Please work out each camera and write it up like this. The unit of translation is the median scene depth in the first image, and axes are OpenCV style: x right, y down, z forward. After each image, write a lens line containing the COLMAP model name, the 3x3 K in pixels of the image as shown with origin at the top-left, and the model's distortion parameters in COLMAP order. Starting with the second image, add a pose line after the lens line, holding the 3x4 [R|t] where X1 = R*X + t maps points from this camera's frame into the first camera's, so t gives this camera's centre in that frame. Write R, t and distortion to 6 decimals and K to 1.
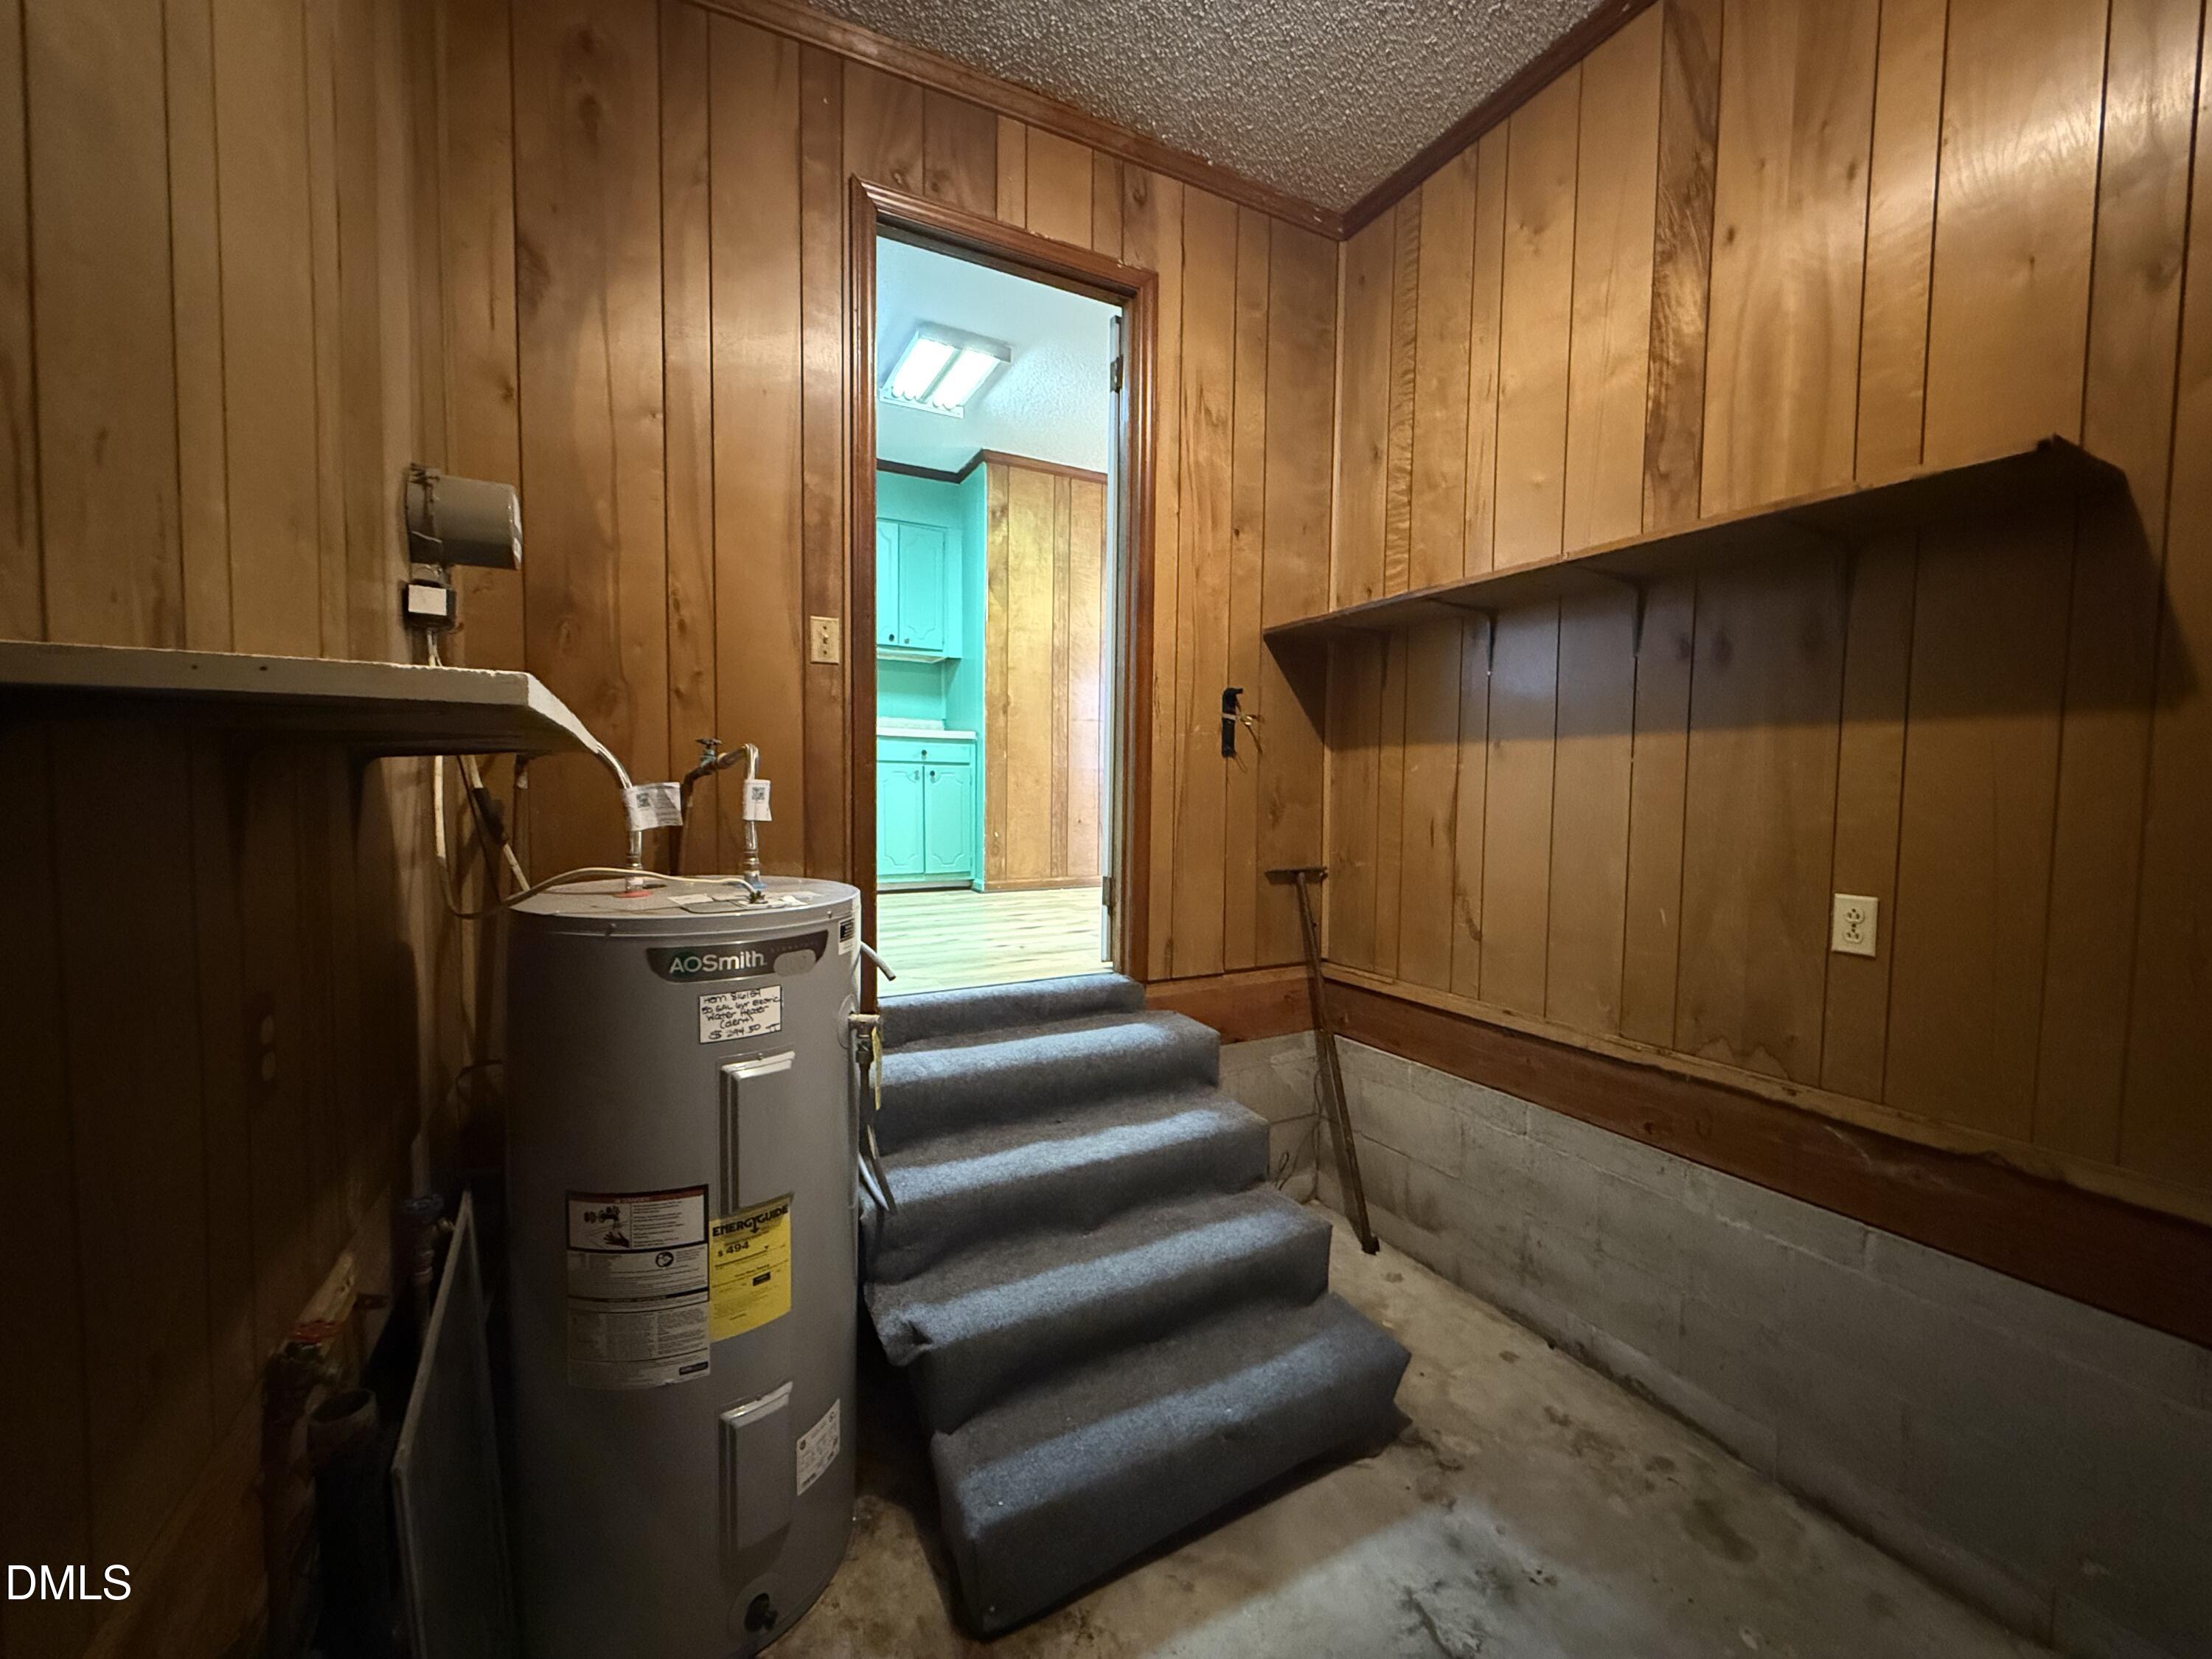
lens RADIAL K [[882.4, 0, 1104.6], [0, 882.4, 829.9], [0, 0, 1]] dist [0.001496, -0.000791]
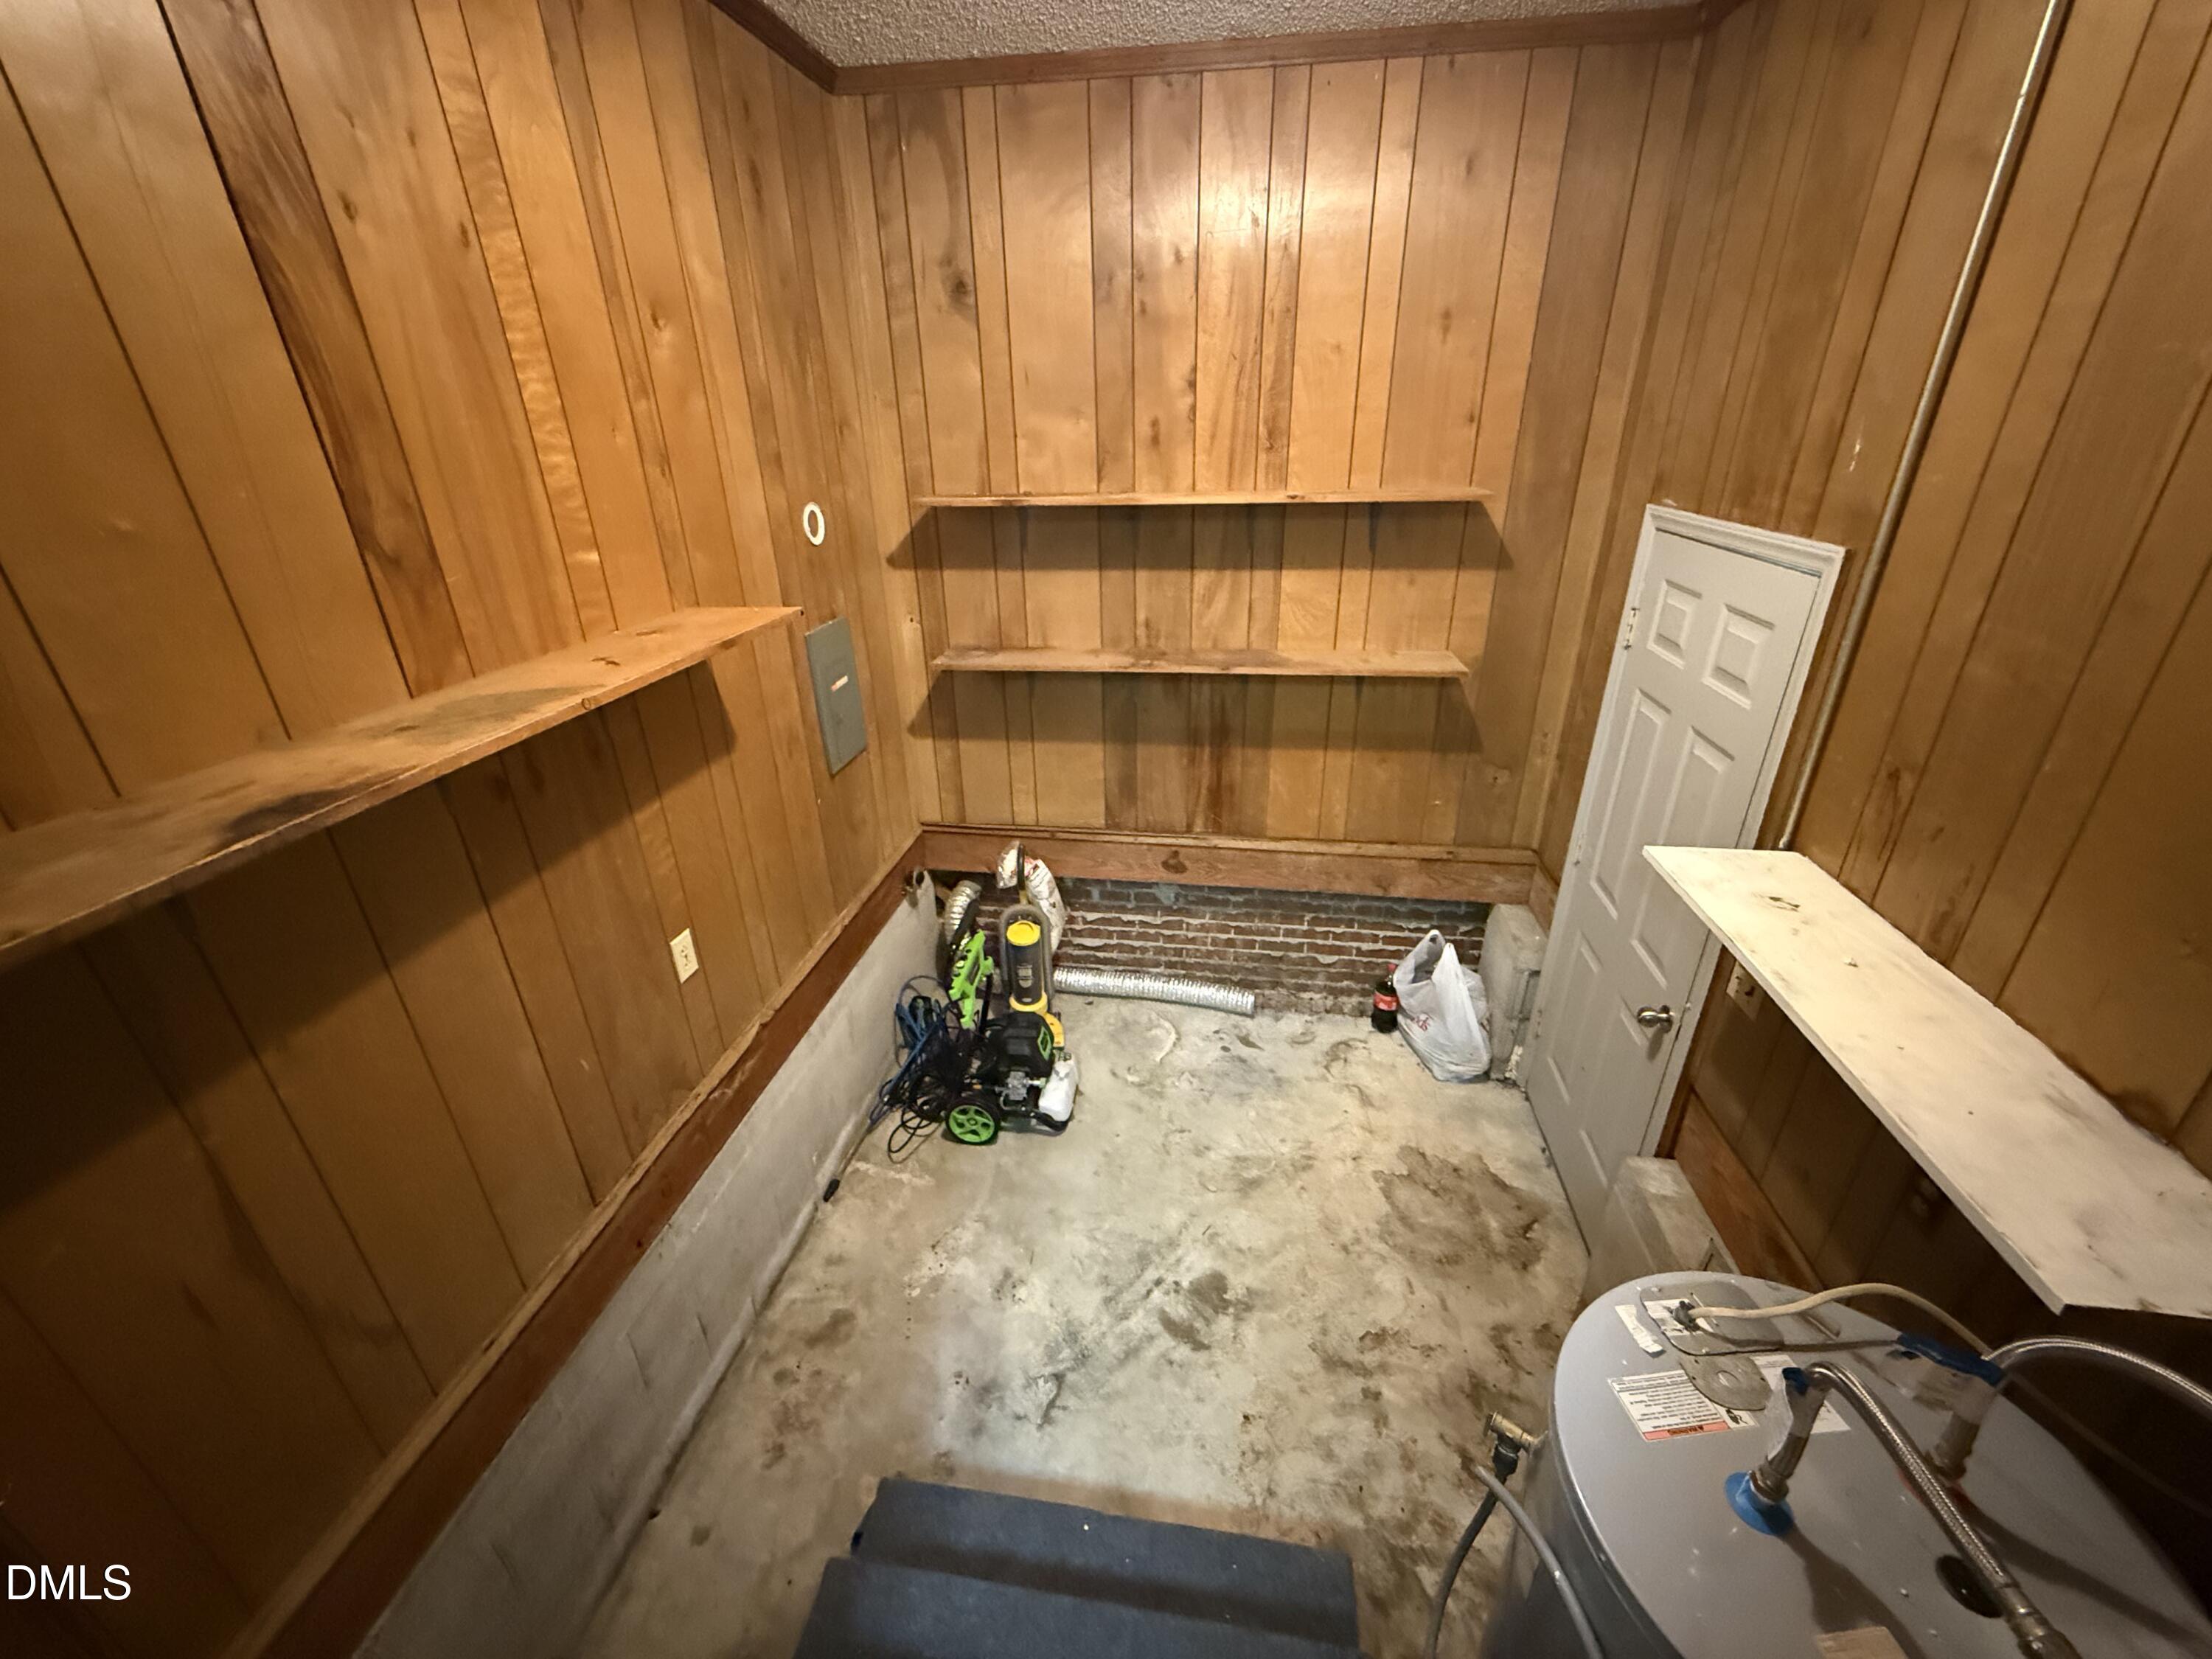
lens RADIAL K [[882.4, 0, 1106.6], [0, 882.4, 830.4], [0, 0, 1]] dist [0.001496, -0.000791]
pose [[-0.804933, -0.241580, 0.541962, -0.272346], [0.042792, 0.887356, 0.459096, -0.620273], [-0.591821, 0.392733, -0.703924, 1.516261]]
